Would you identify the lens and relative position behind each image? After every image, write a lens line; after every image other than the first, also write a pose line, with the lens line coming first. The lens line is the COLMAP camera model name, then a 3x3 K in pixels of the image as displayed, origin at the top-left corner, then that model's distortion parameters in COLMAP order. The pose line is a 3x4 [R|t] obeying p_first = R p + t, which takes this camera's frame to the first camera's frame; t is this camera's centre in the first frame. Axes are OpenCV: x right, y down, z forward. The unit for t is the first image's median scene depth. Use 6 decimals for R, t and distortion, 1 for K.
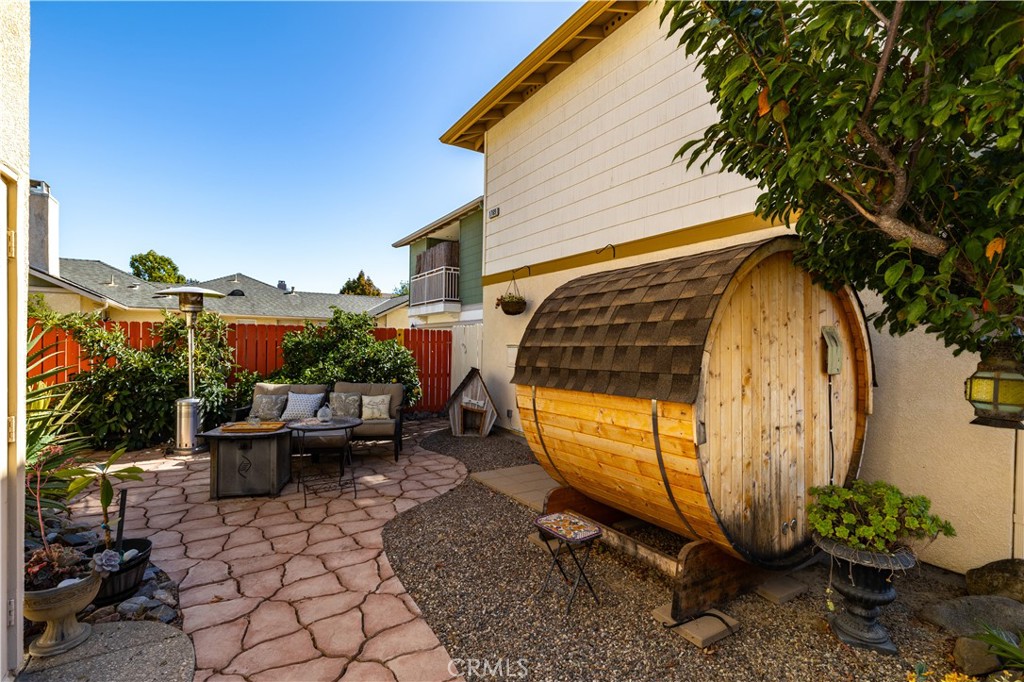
lens RADIAL K [[474.7, 0, 507.6], [0, 474.7, 349.9], [0, 0, 1]] dist [0.000245, 0.000108]
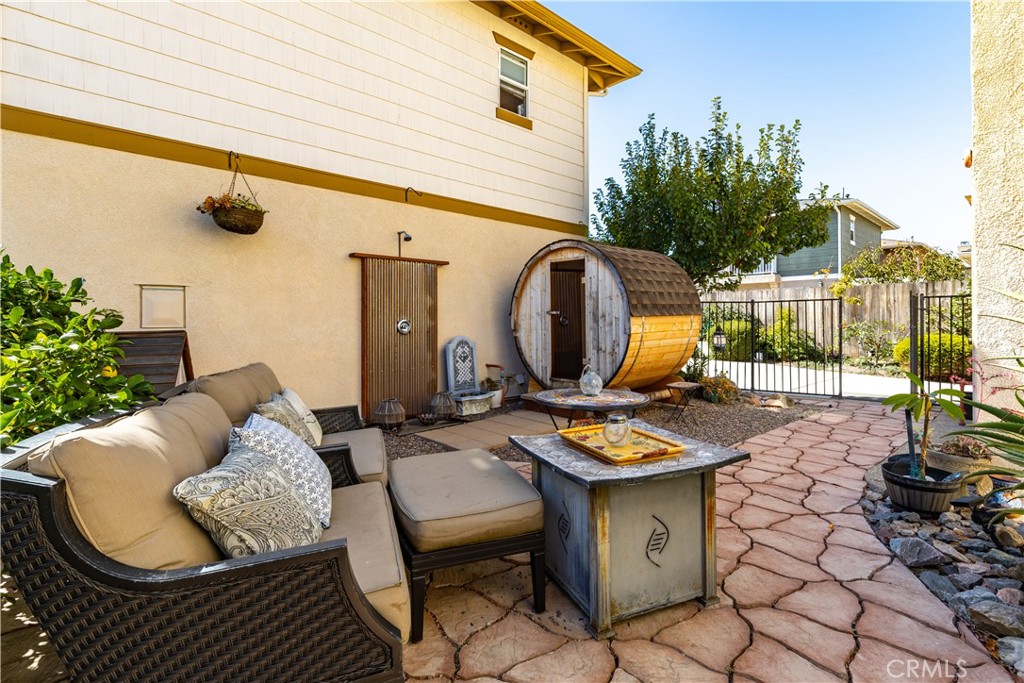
lens RADIAL K [[488.4, 0, 533.3], [0, 488.4, 317.7], [0, 0, 1]] dist [-0.001408, -0.000098]
pose [[-0.226915, -0.009519, 0.973868, -0.735264], [0.013911, 0.999819, 0.013014, 0.028972], [-0.973815, 0.016500, -0.226742, 0.903011]]
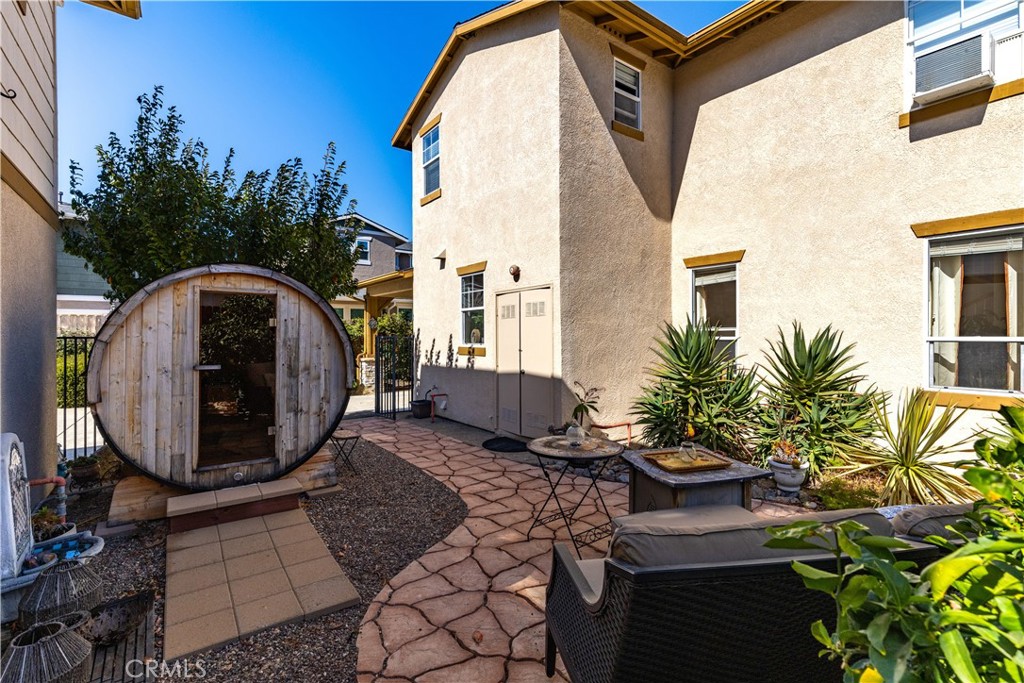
lens RADIAL K [[456.5, 0, 512.1], [0, 456.5, 334.7], [0, 0, 1]] dist [0.018395, -0.000086]
pose [[-0.995898, -0.012322, -0.089642, -0.162727], [-0.013164, 0.999875, 0.008814, -0.019473], [0.089522, 0.009958, -0.995935, 1.264114]]
